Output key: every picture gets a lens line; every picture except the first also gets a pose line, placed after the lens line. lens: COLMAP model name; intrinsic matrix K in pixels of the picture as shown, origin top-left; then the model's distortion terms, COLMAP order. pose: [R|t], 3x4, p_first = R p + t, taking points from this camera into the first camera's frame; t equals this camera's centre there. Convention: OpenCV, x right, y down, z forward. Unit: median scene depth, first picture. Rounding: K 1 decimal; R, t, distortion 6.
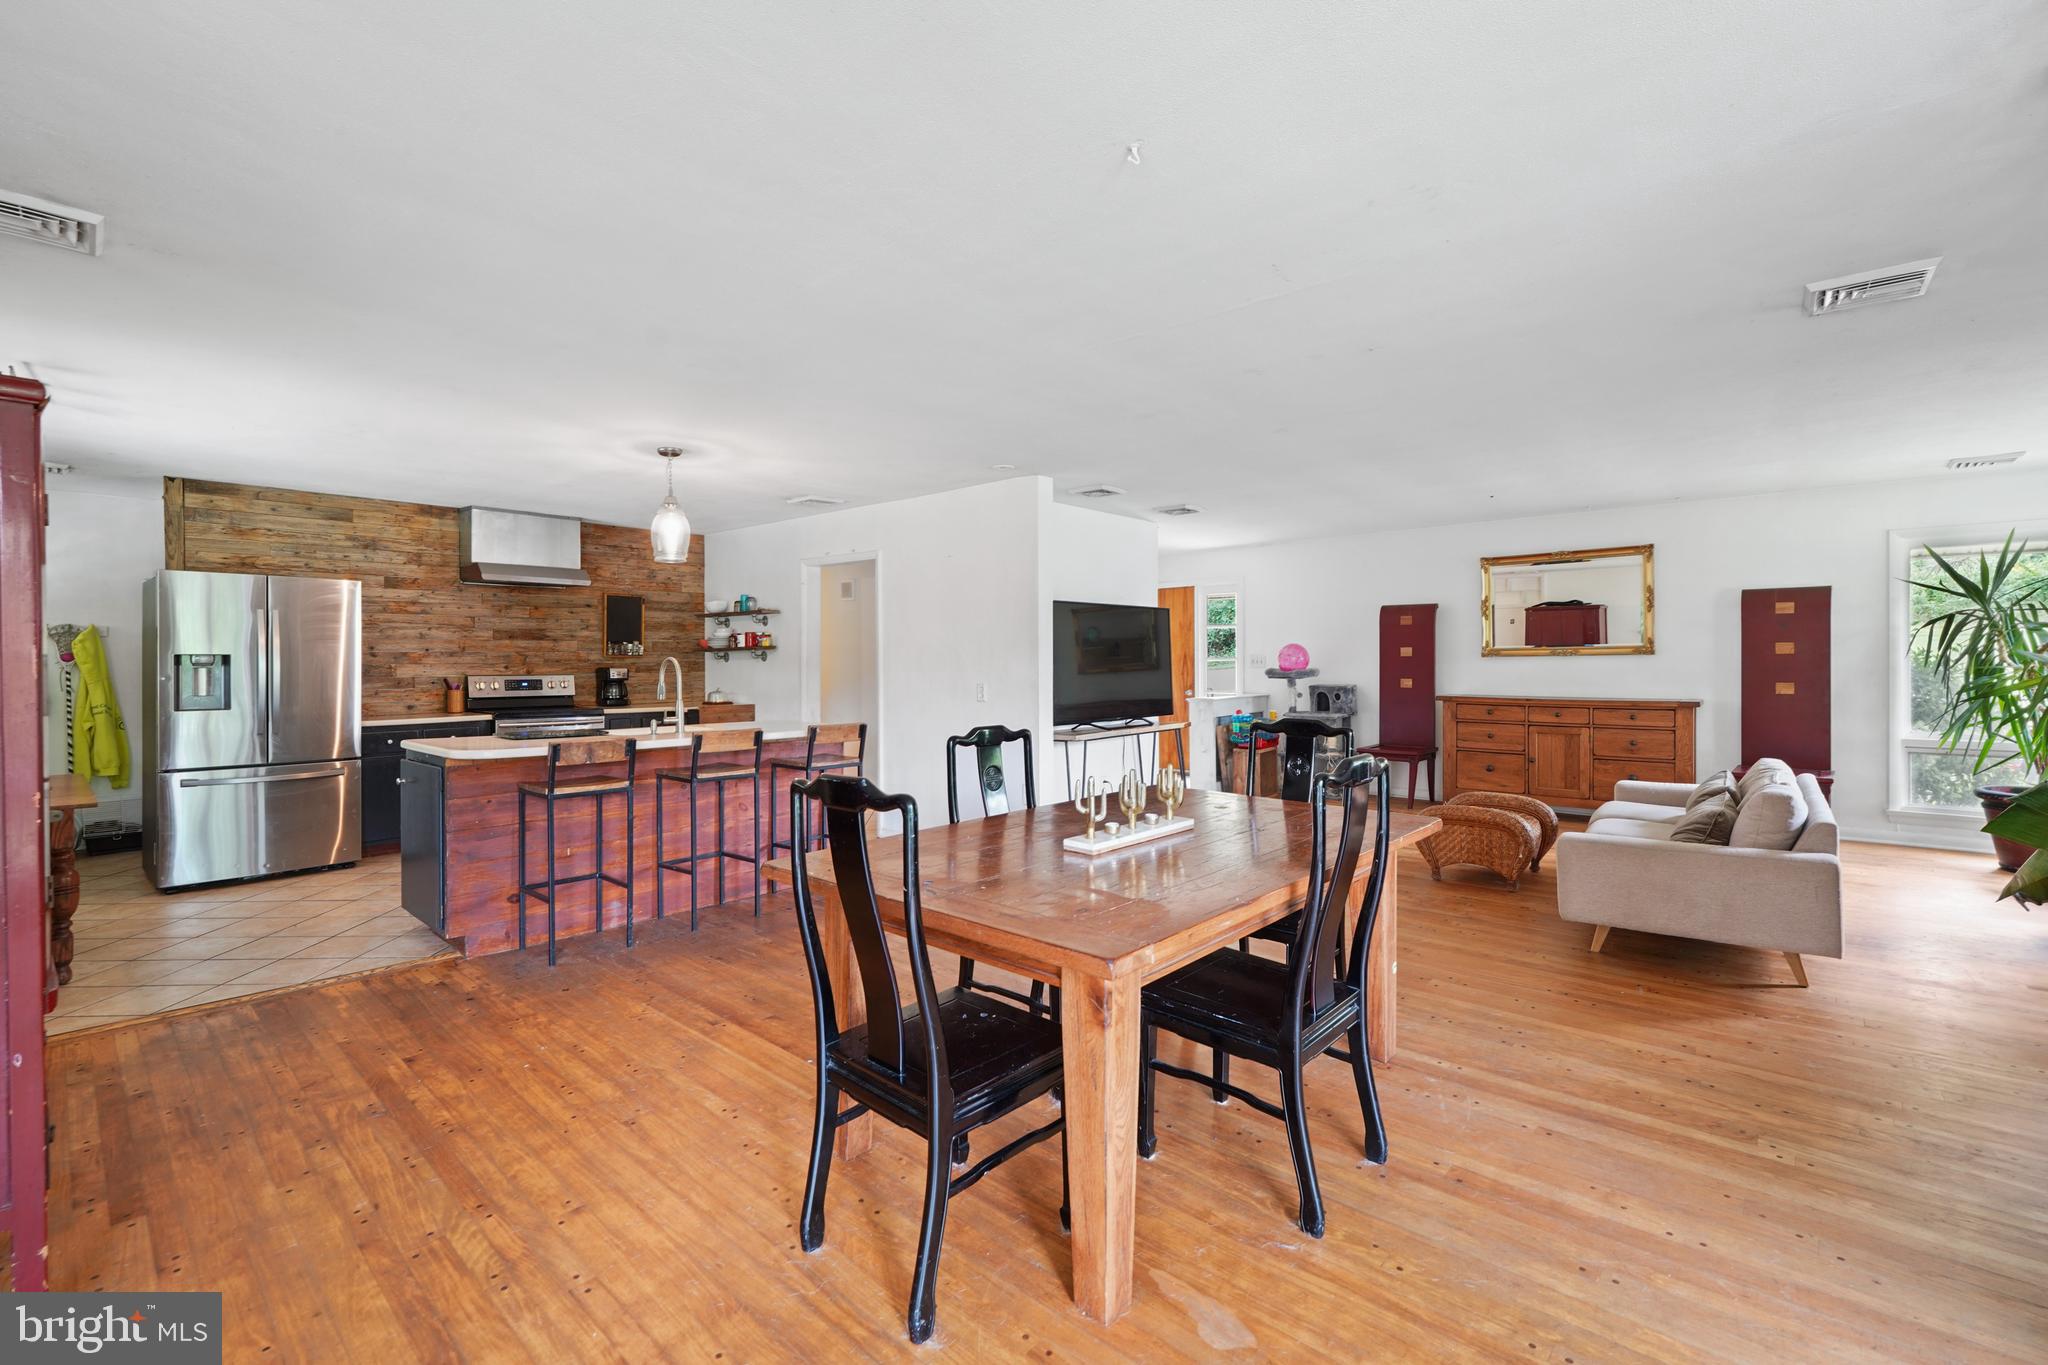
lens RADIAL K [[882.4, 0, 1022.6], [0, 882.4, 673.2], [0, 0, 1]] dist [-0.000033, 0.000535]
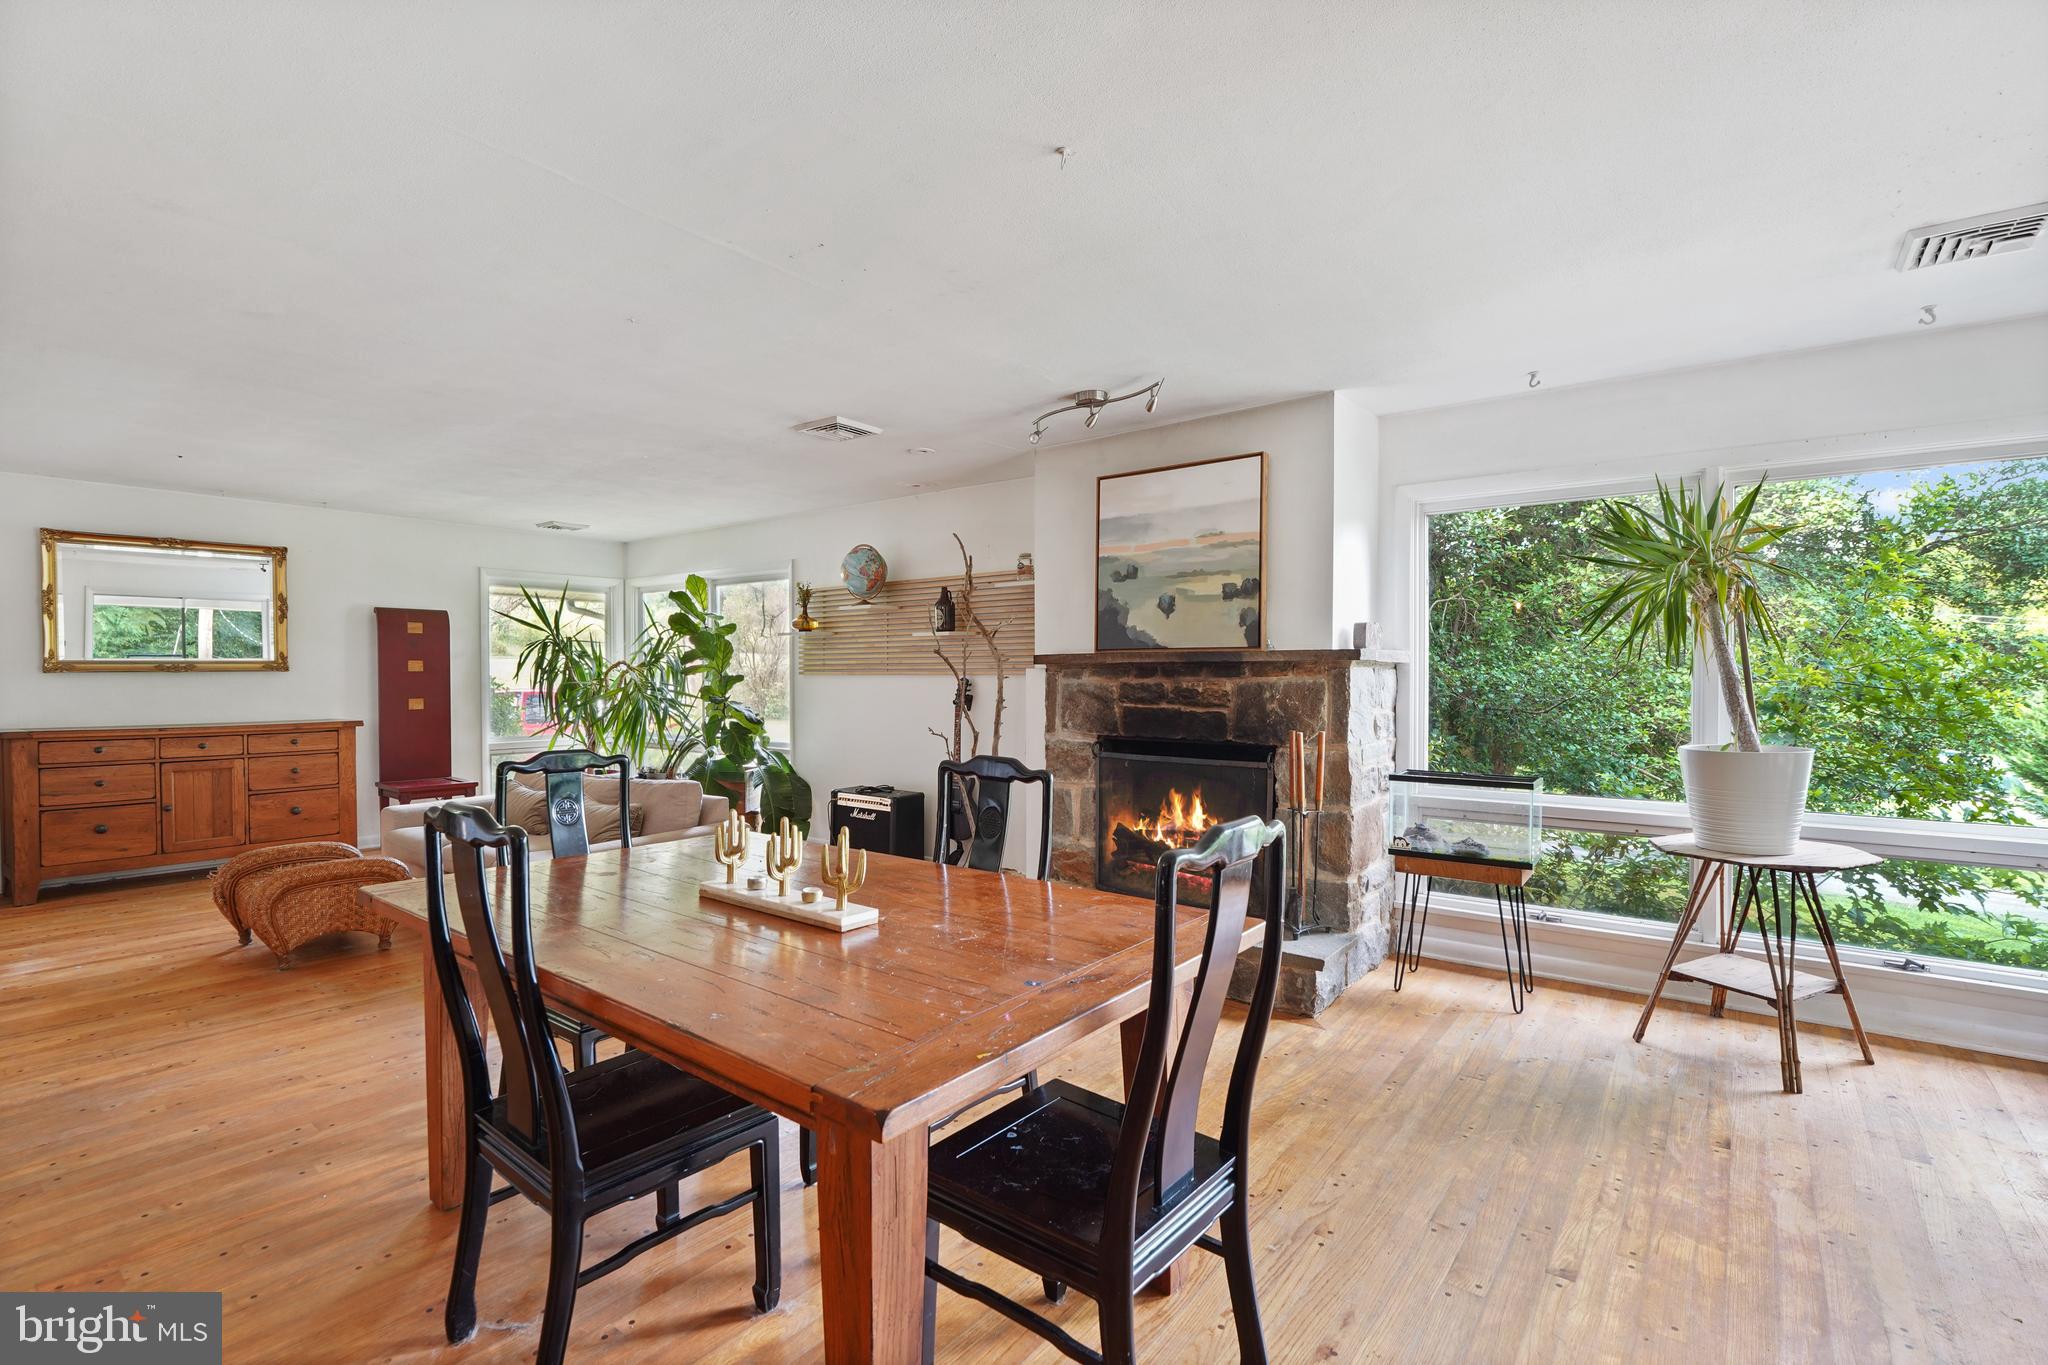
lens RADIAL K [[942.1, 0, 979.1], [0, 942.1, 686.8], [0, 0, 1]] dist [0.000104, -0.000101]
pose [[-0.033586, -0.008092, 0.999403, -0.270138], [0.014636, 0.999856, 0.008588, -0.003350], [-0.999329, 0.014915, -0.033463, 0.337535]]
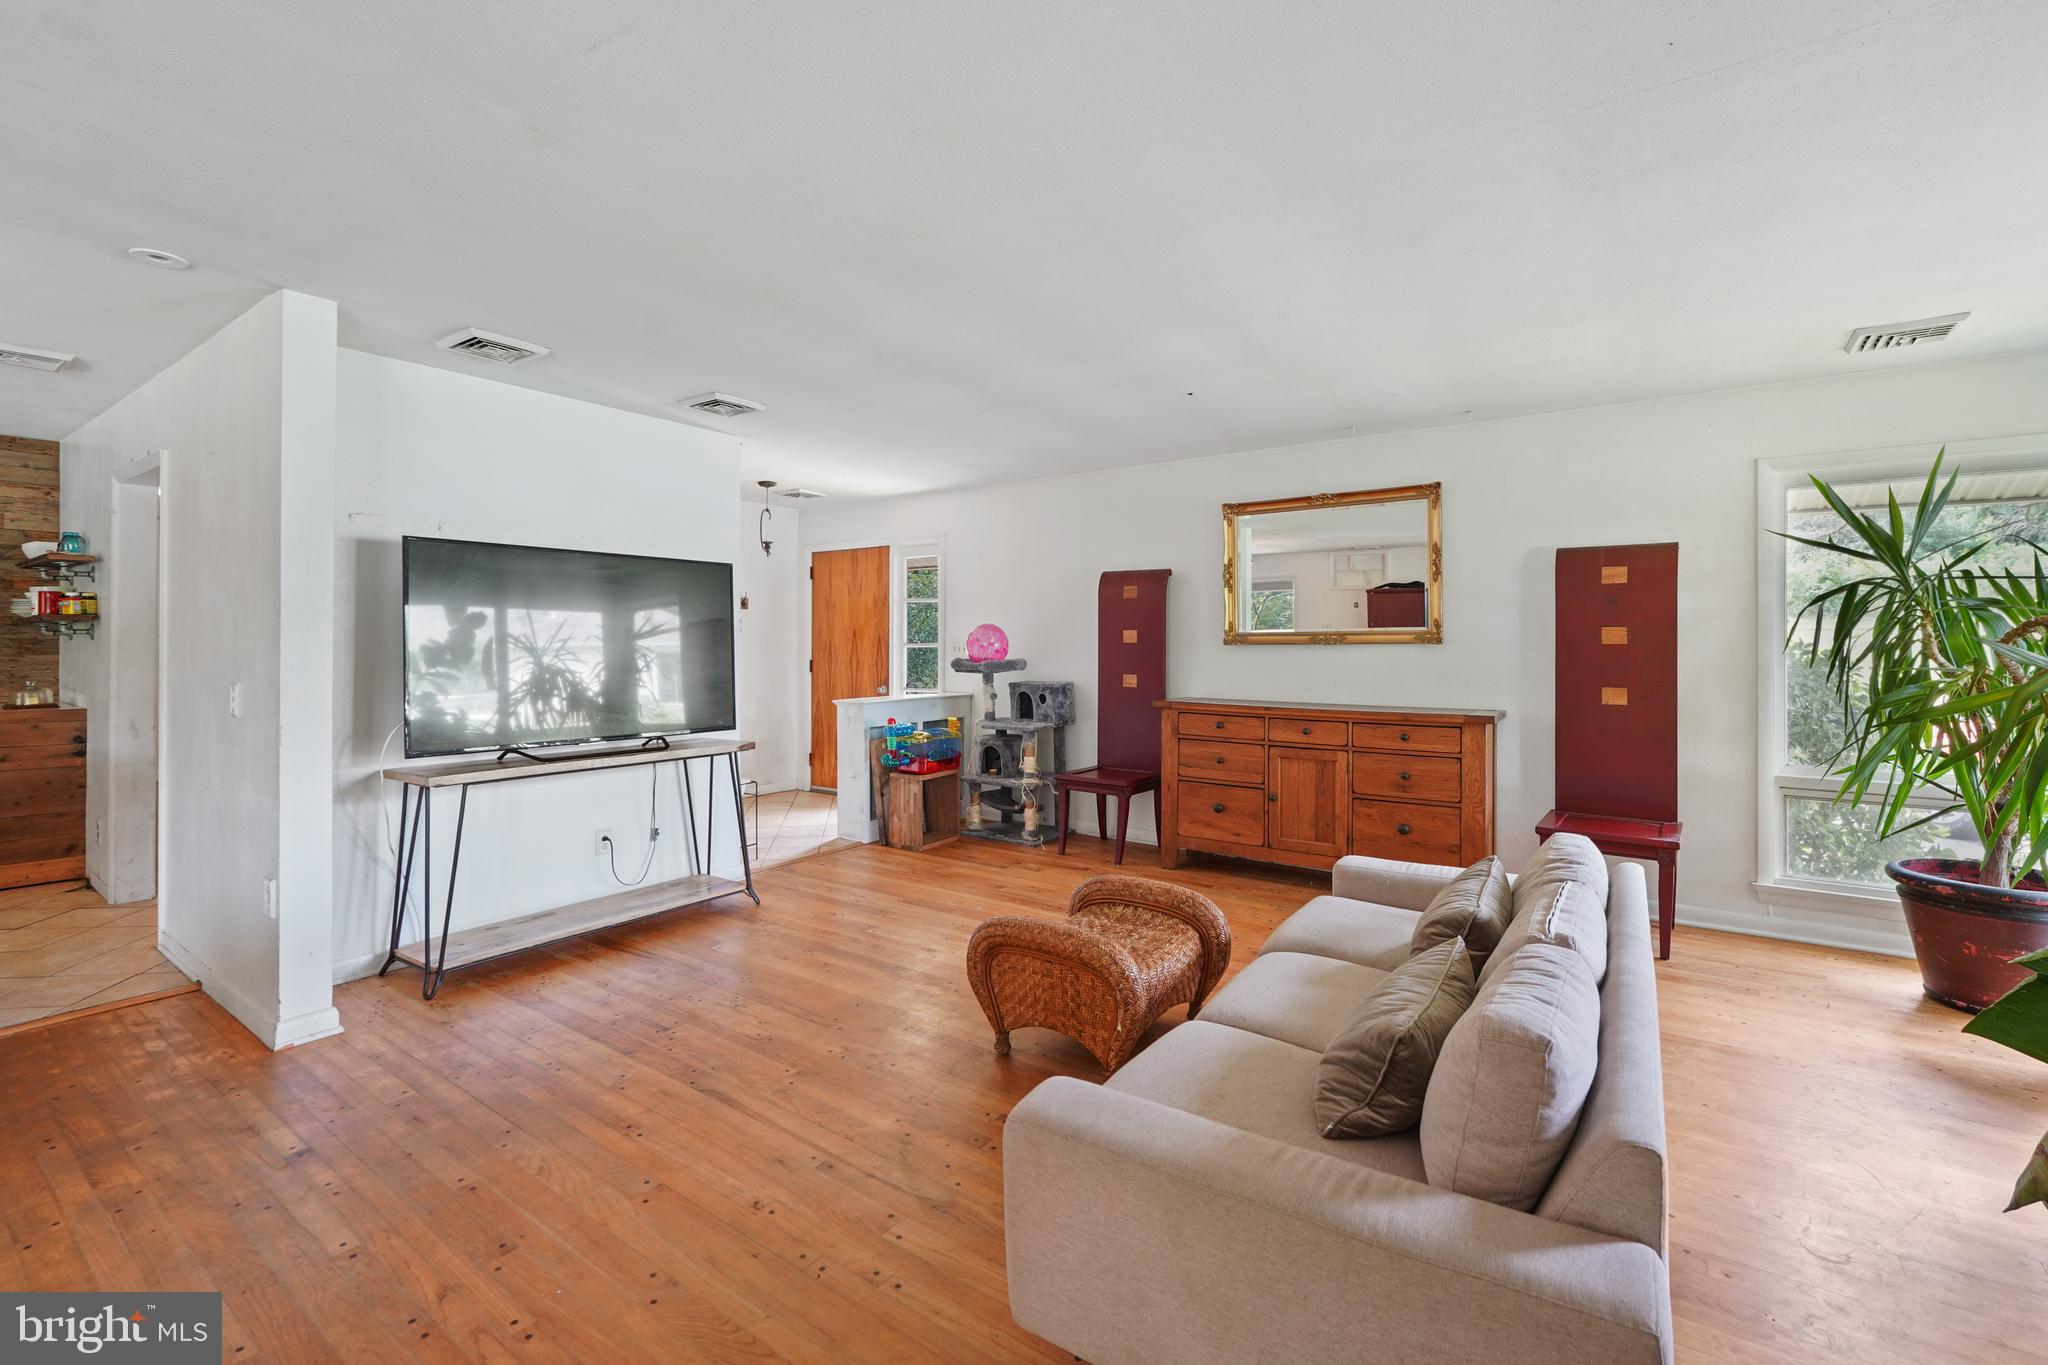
lens RADIAL K [[896.8, 0, 1020.5], [0, 896.8, 647.3], [0, 0, 1]] dist [0.001011, -0.000423]
pose [[0.994983, 0.010218, 0.099519, 0.327538], [-0.009119, 0.999892, -0.011491, -0.007654], [-0.099625, 0.010526, 0.994969, 0.346484]]
